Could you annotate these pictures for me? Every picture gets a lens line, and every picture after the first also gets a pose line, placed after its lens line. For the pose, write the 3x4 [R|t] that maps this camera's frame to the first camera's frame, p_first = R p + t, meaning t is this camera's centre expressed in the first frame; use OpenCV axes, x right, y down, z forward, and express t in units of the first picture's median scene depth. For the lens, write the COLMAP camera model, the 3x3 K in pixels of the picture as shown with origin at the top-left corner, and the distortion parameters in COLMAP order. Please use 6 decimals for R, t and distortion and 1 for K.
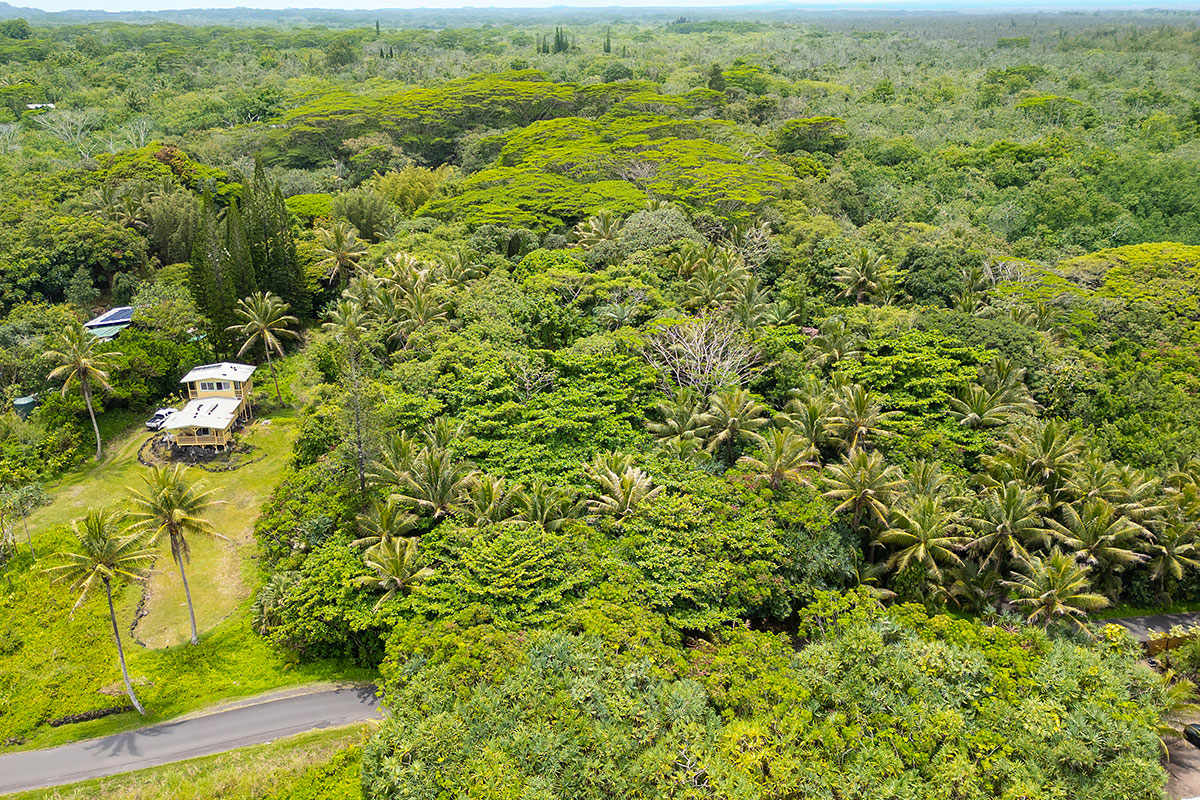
lens RADIAL K [[990.0, 0, 594.3], [0, 990.0, 398.6], [0, 0, 1]] dist [0.087498, -0.123365]
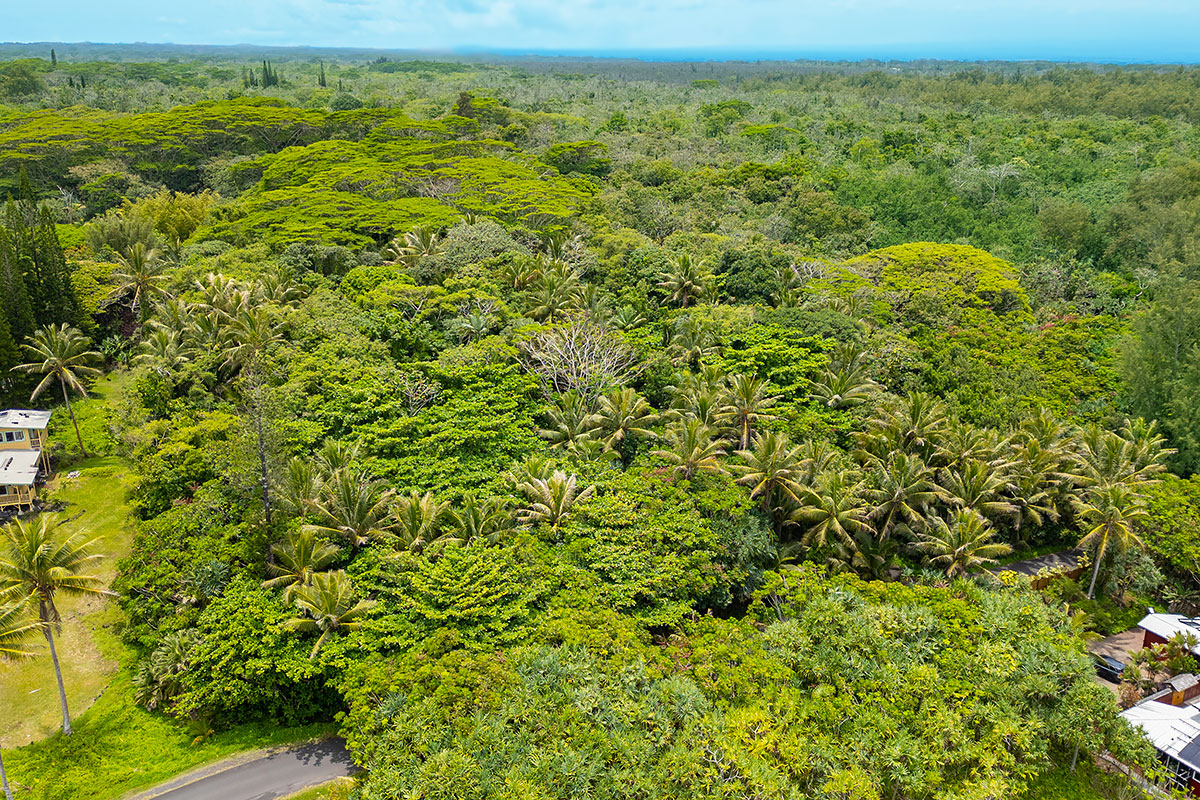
lens RADIAL K [[990.0, 0, 594.3], [0, 990.0, 398.6], [0, 0, 1]] dist [0.087498, -0.123365]
pose [[0.959329, -0.076726, 0.271664, -0.143851], [0.086982, 0.995873, -0.025896, 0.022382], [-0.268556, 0.048473, 0.962044, 0.056356]]
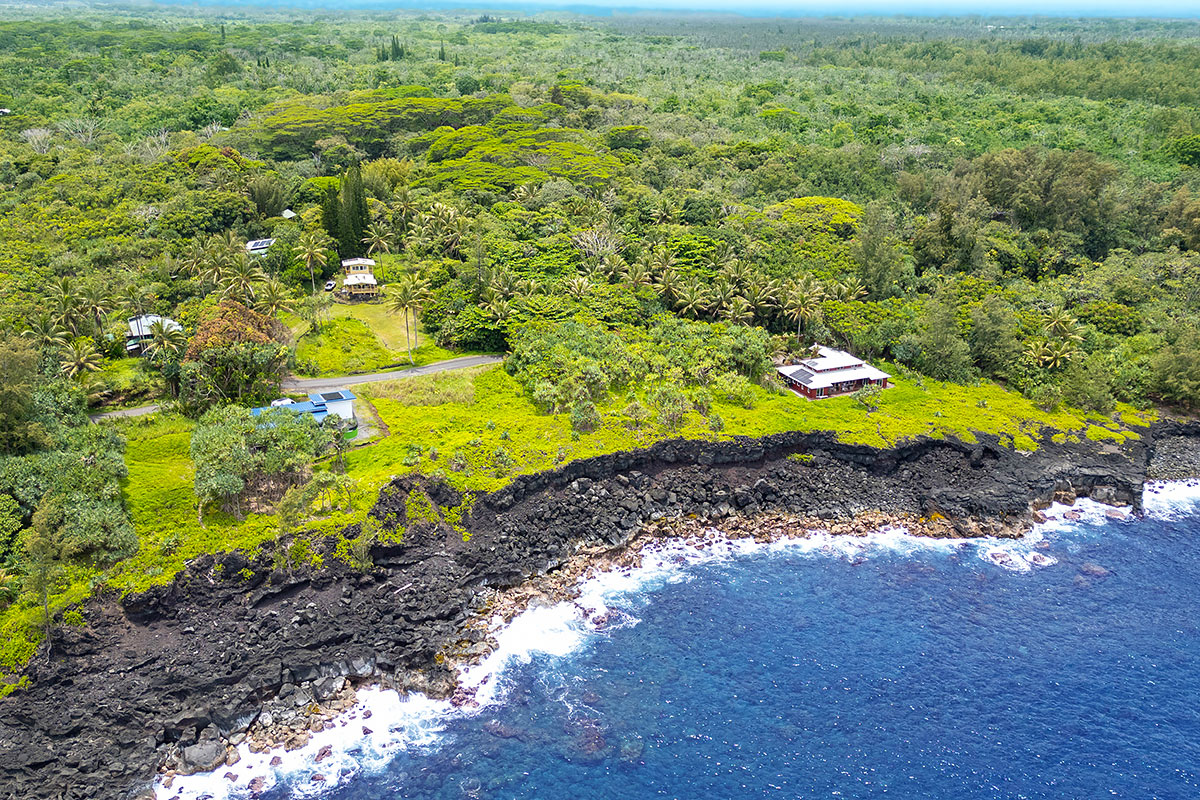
lens RADIAL K [[990.0, 0, 594.3], [0, 990.0, 398.6], [0, 0, 1]] dist [0.087498, -0.123365]
pose [[0.981326, -0.052002, 0.185188, -0.329805], [0.050387, 0.998640, 0.013421, 0.275918], [-0.185634, -0.003839, 0.982611, -1.196750]]
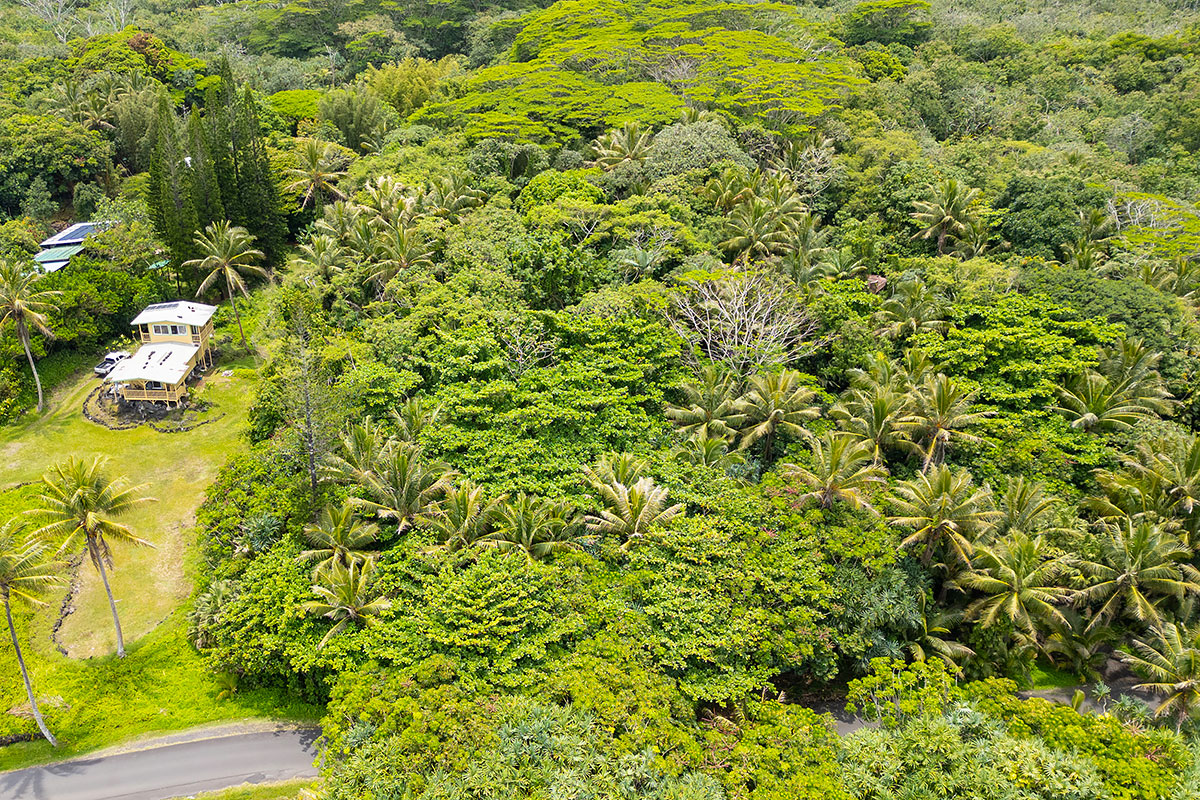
lens RADIAL K [[1051.6, 0, 500.2], [0, 1051.6, 415.5], [0, 0, 1]] dist [0.064154, -0.065712]
pose [[0.993697, 0.047689, -0.101446, 0.005173], [-0.036368, 0.993193, 0.110661, -0.056088], [0.106033, -0.106274, 0.988667, 0.120730]]
